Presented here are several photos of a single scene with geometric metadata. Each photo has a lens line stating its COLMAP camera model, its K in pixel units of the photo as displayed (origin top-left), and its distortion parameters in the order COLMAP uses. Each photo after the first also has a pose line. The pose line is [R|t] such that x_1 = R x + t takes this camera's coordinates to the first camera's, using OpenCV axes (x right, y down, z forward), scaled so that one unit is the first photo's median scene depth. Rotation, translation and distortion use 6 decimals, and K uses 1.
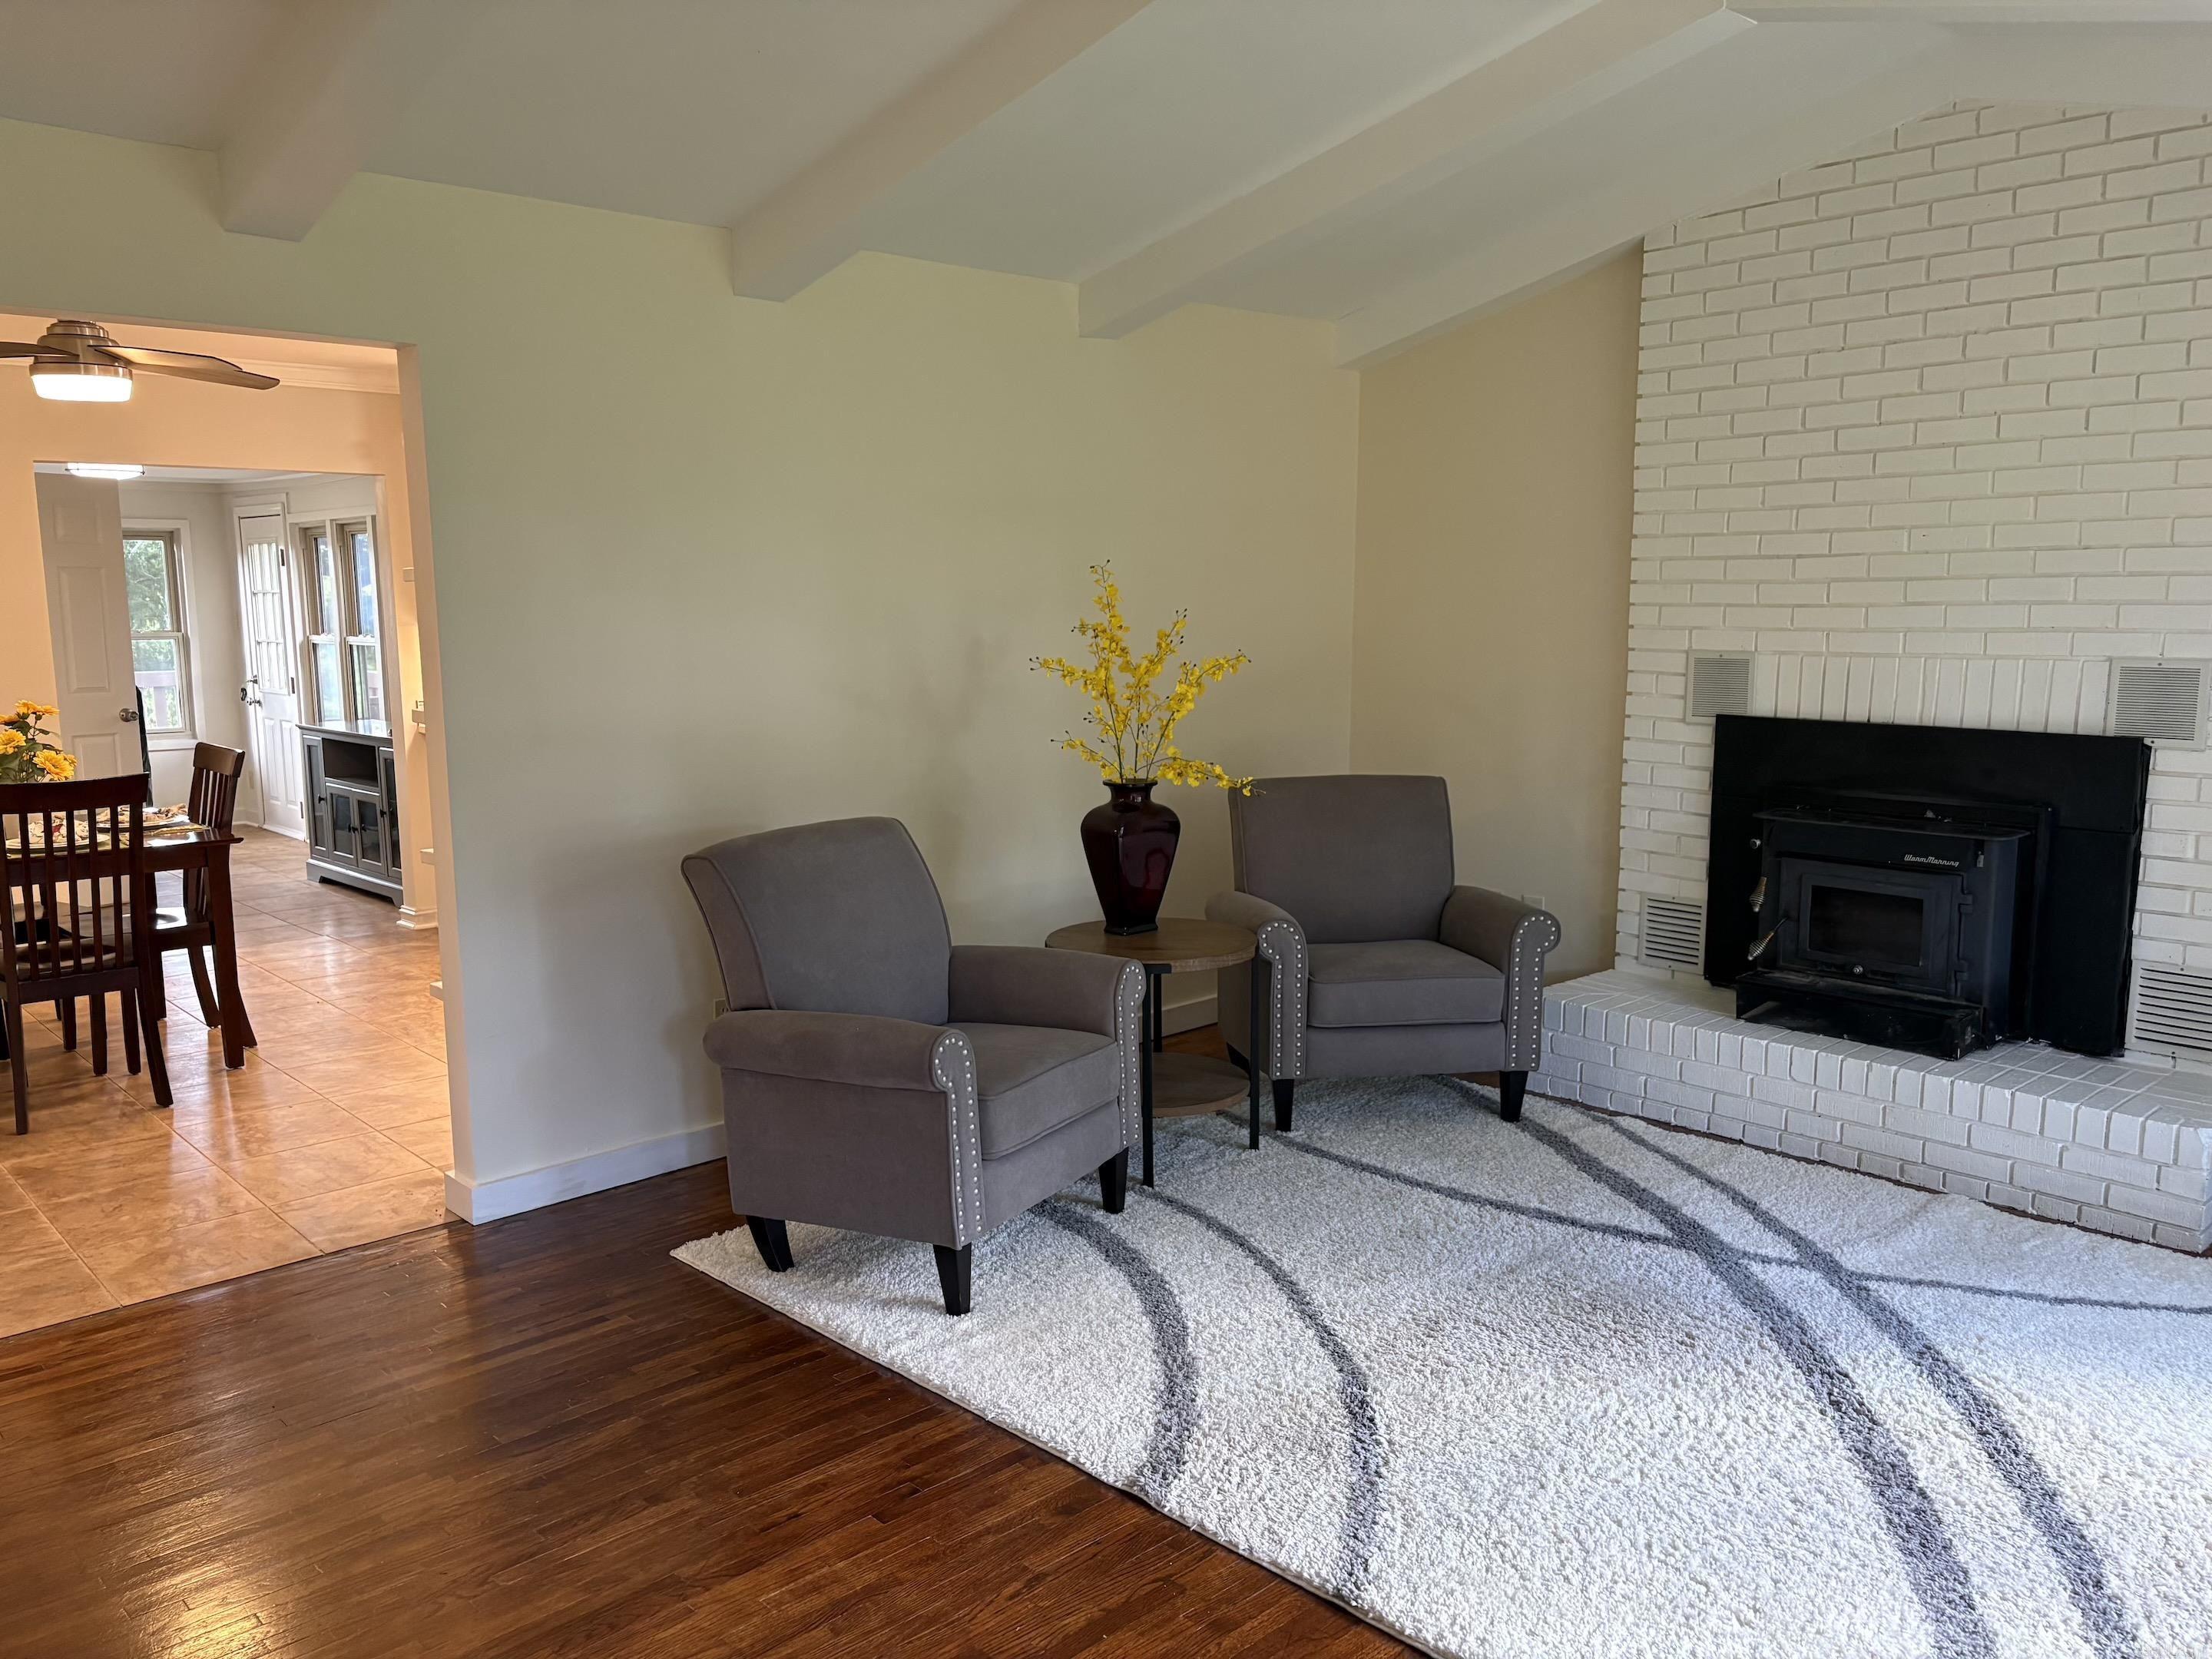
lens RADIAL K [[1672.8, 0, 1153.8], [0, 1672.8, 842.7], [0, 0, 1]] dist [0.050558, -0.061743]
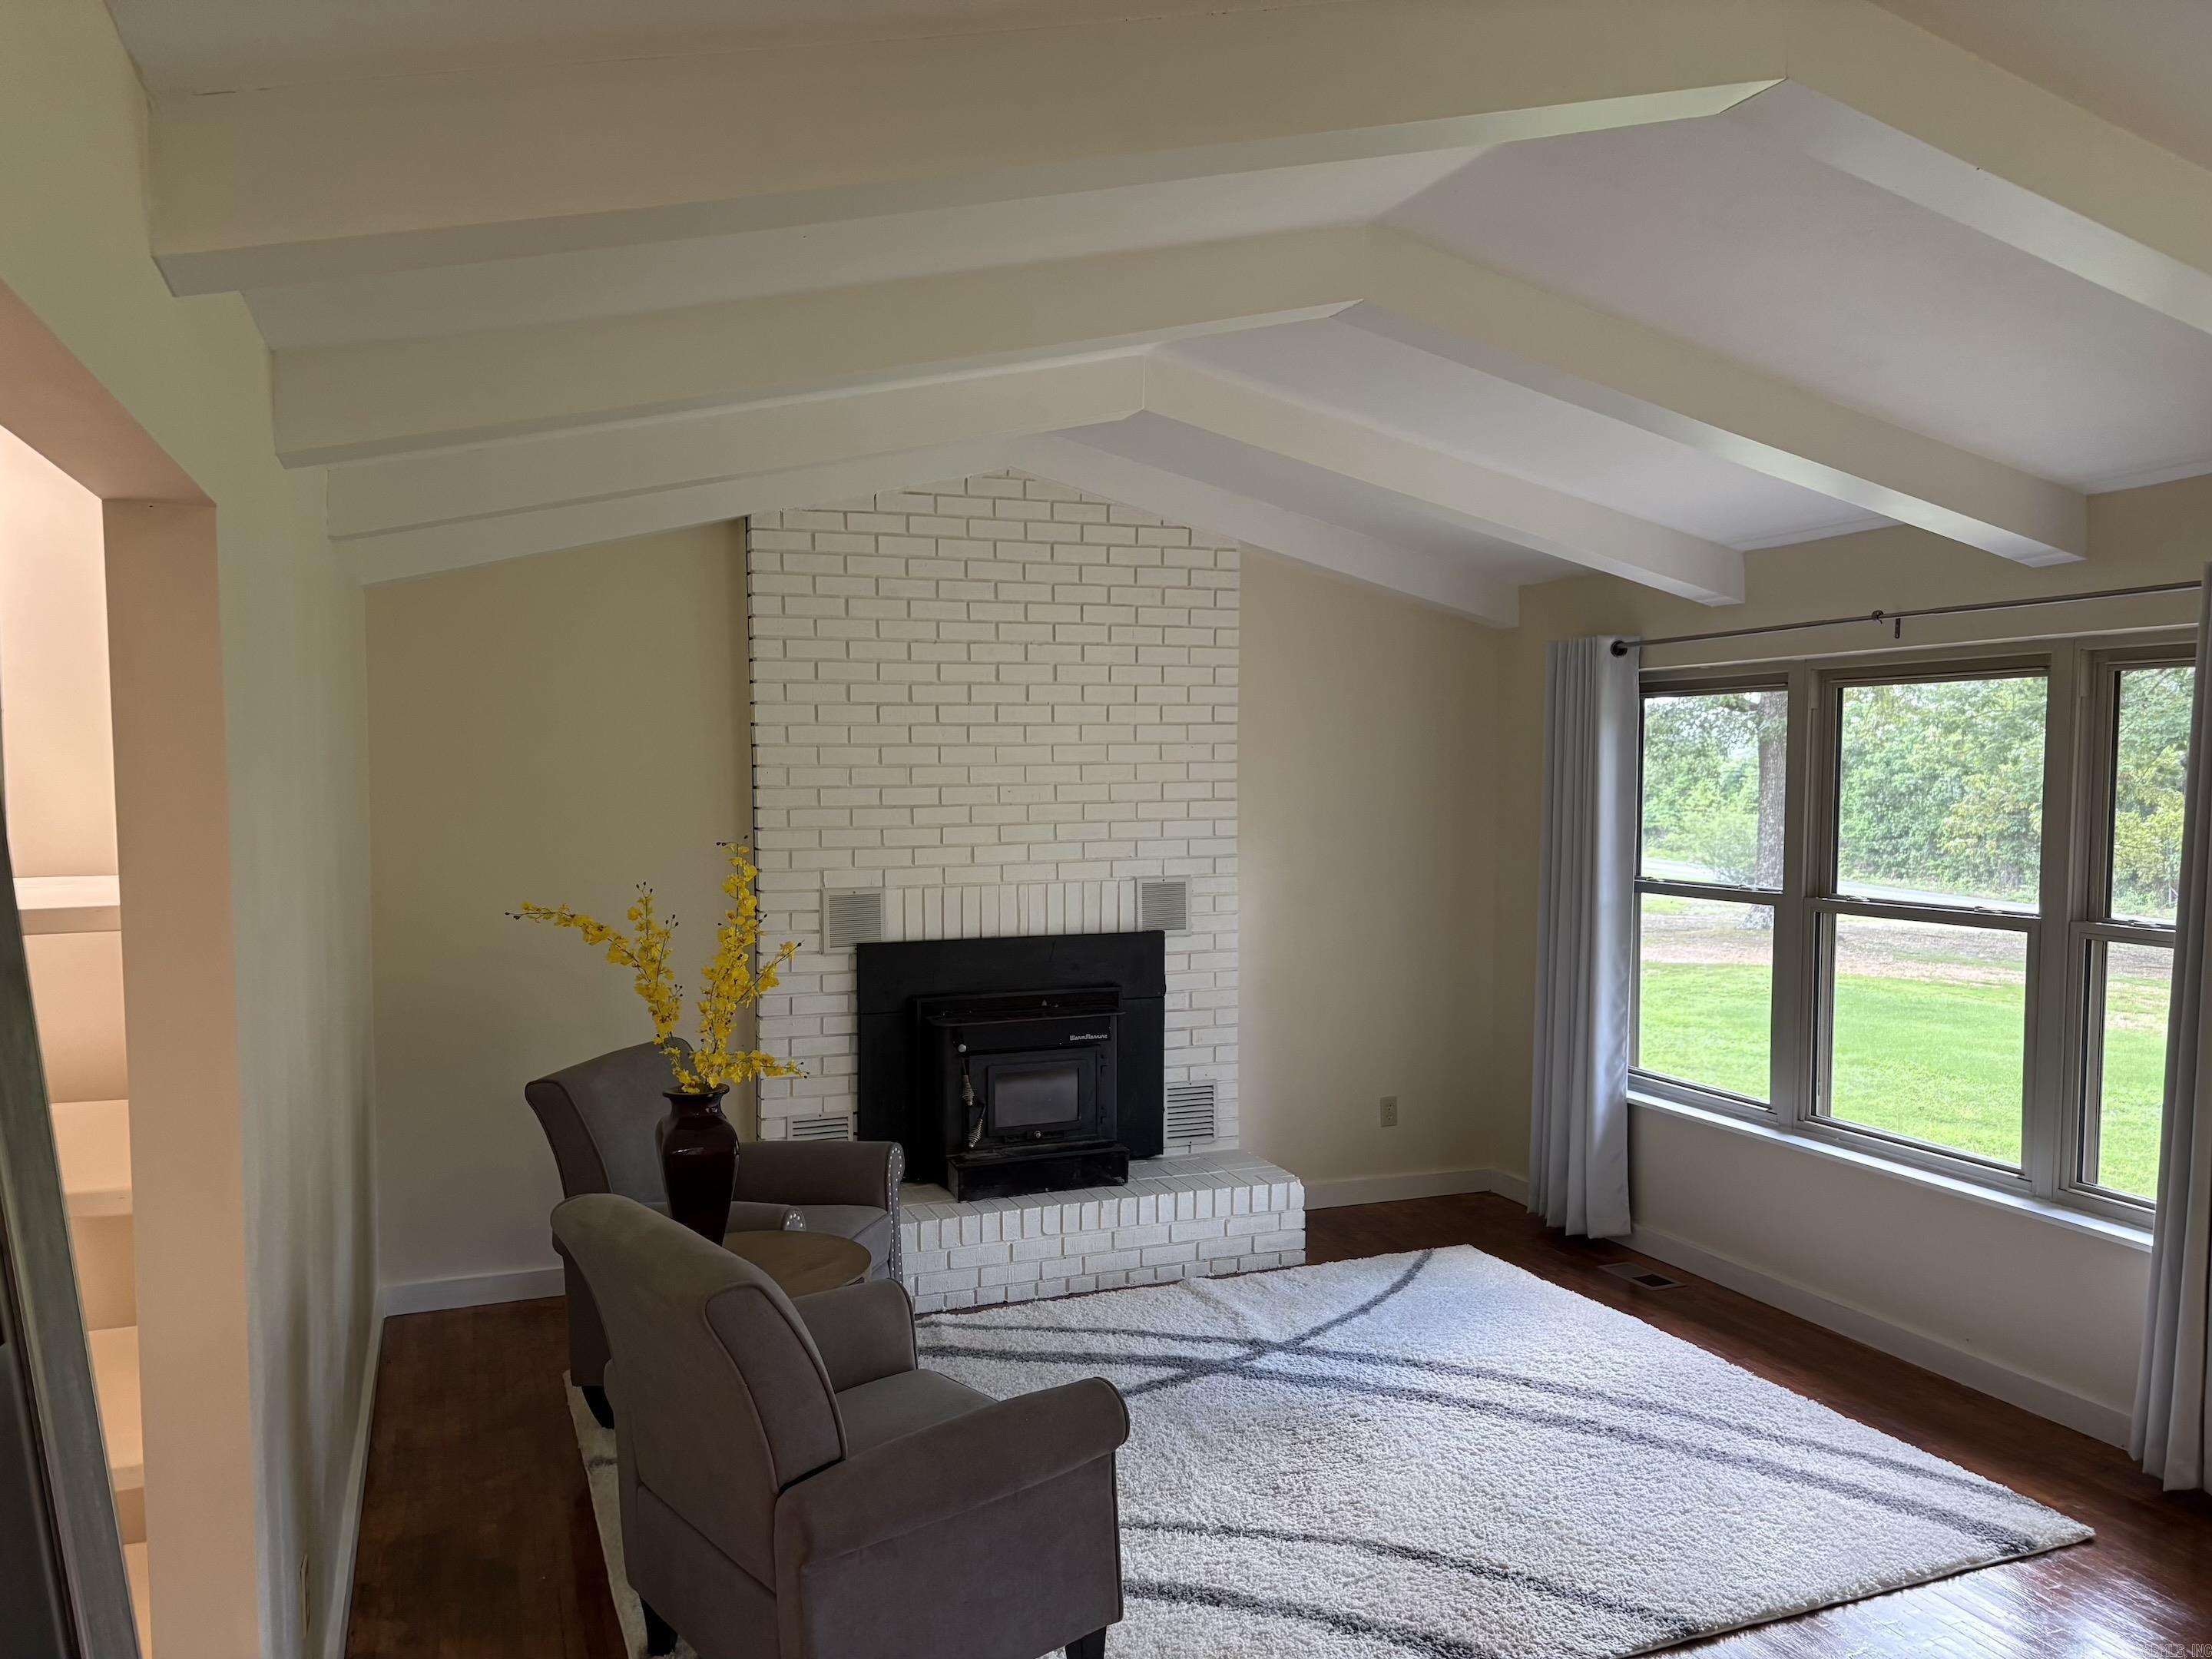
lens RADIAL K [[1672.8, 0, 1123.3], [0, 1672.8, 817.6], [0, 0, 1]] dist [0.050558, -0.061743]
pose [[0.376504, -0.036451, 0.925698, -0.745921], [0.136174, 0.990549, -0.016381, -0.137300], [-0.916352, 0.132224, 0.377909, 0.467179]]
